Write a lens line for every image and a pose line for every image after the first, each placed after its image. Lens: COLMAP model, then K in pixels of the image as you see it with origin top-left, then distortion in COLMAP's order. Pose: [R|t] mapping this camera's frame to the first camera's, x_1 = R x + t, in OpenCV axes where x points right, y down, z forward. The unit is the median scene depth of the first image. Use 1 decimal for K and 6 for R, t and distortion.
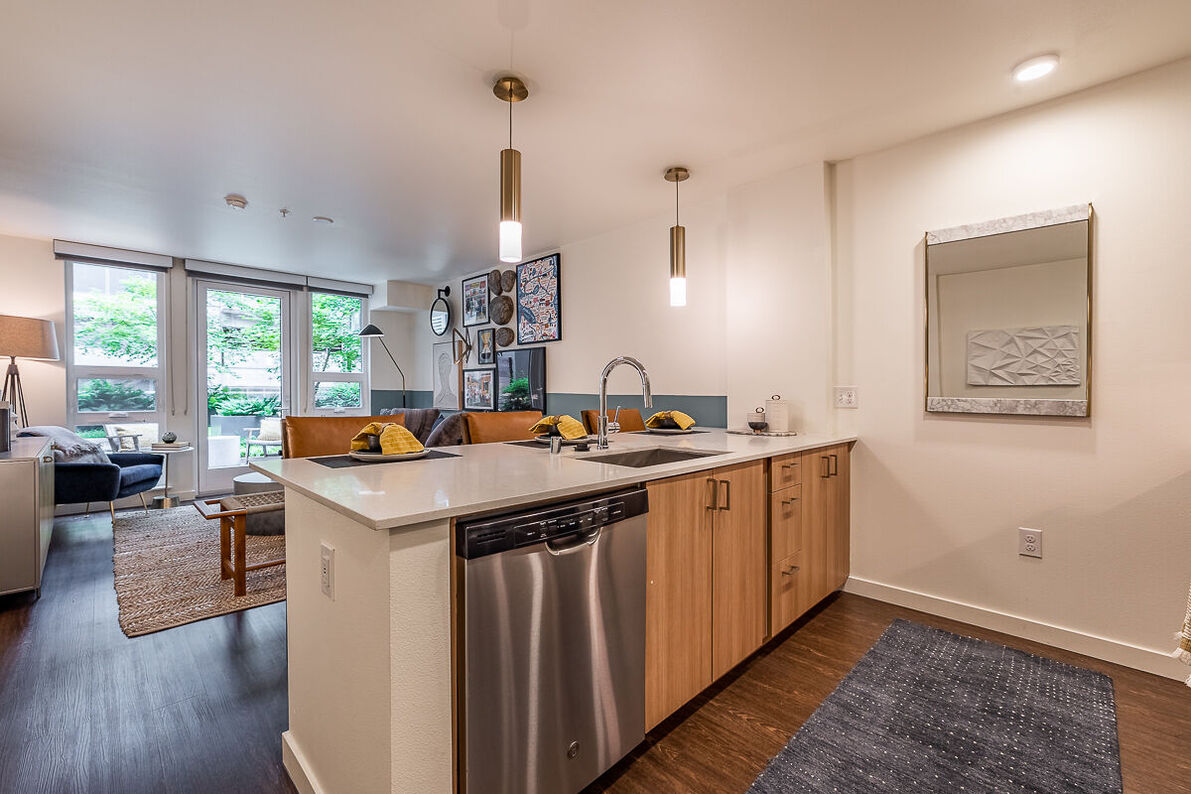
lens RADIAL K [[514.1, 0, 591.2], [0, 514.1, 402.1], [0, 0, 1]] dist [-0.002446, 0.006465]
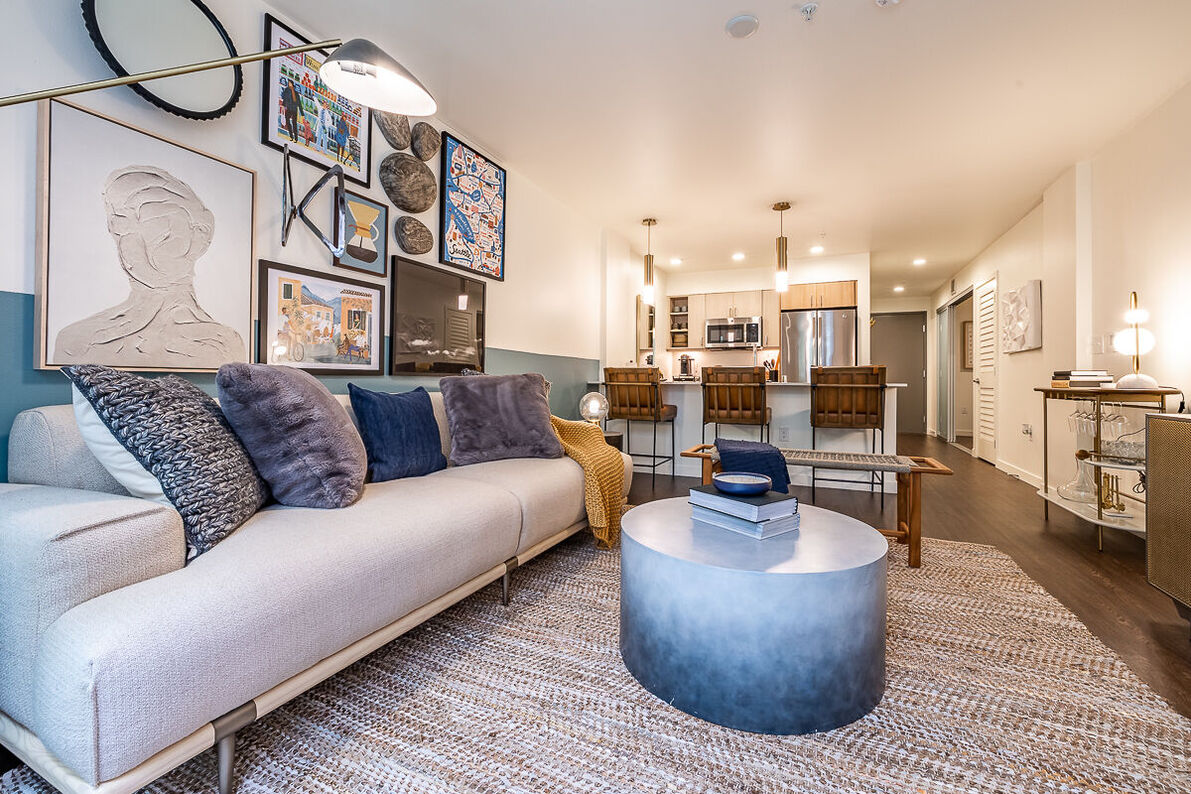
lens RADIAL K [[497.2, 0, 596.7], [0, 497.2, 376.7], [0, 0, 1]] dist [-0.003090, -0.000191]
pose [[-0.361826, -0.003160, 0.932240, -0.767395], [0.009653, 0.999928, 0.007136, 0.020803], [-0.932196, 0.011581, -0.361770, 1.064960]]
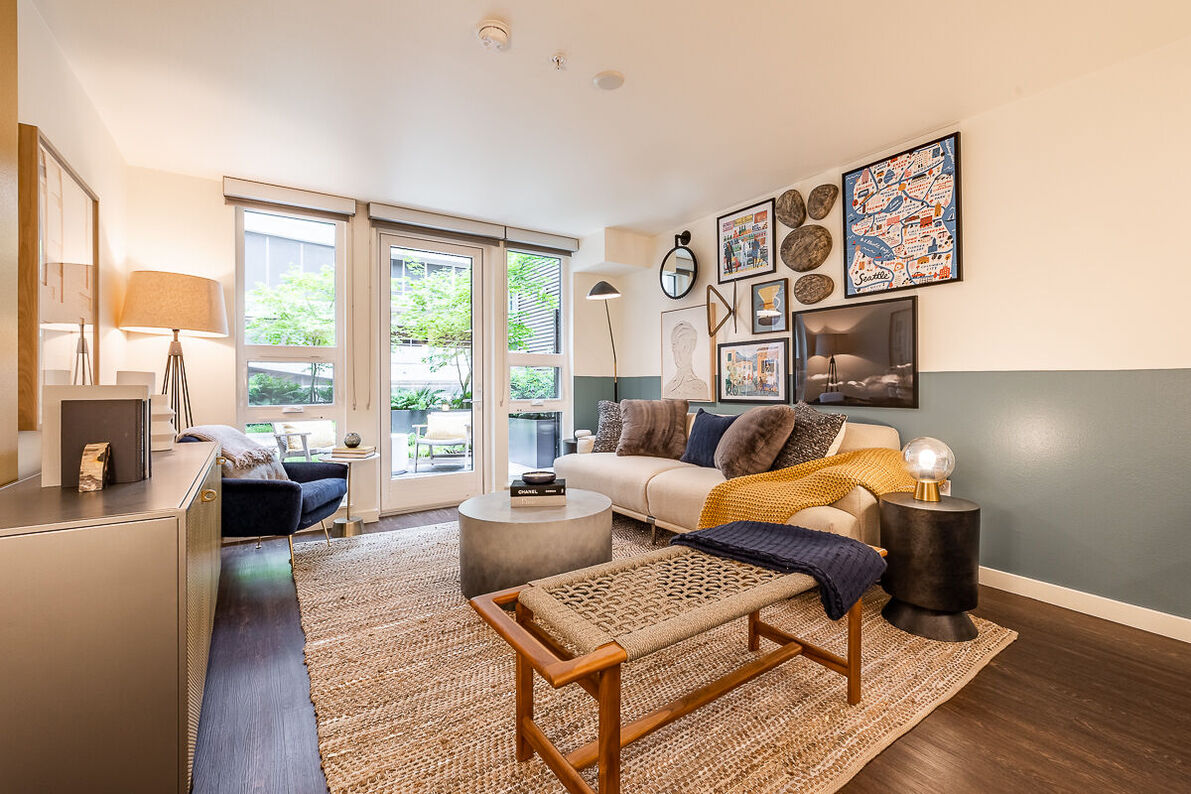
lens RADIAL K [[504.9, 0, 594.8], [0, 504.9, 388.4], [0, 0, 1]] dist [-0.014271, 0.004785]
pose [[0.985533, -0.009502, -0.169219, -0.351051], [0.007212, 0.999874, -0.014142, 0.007078], [0.169332, 0.012717, 0.985477, 0.342545]]
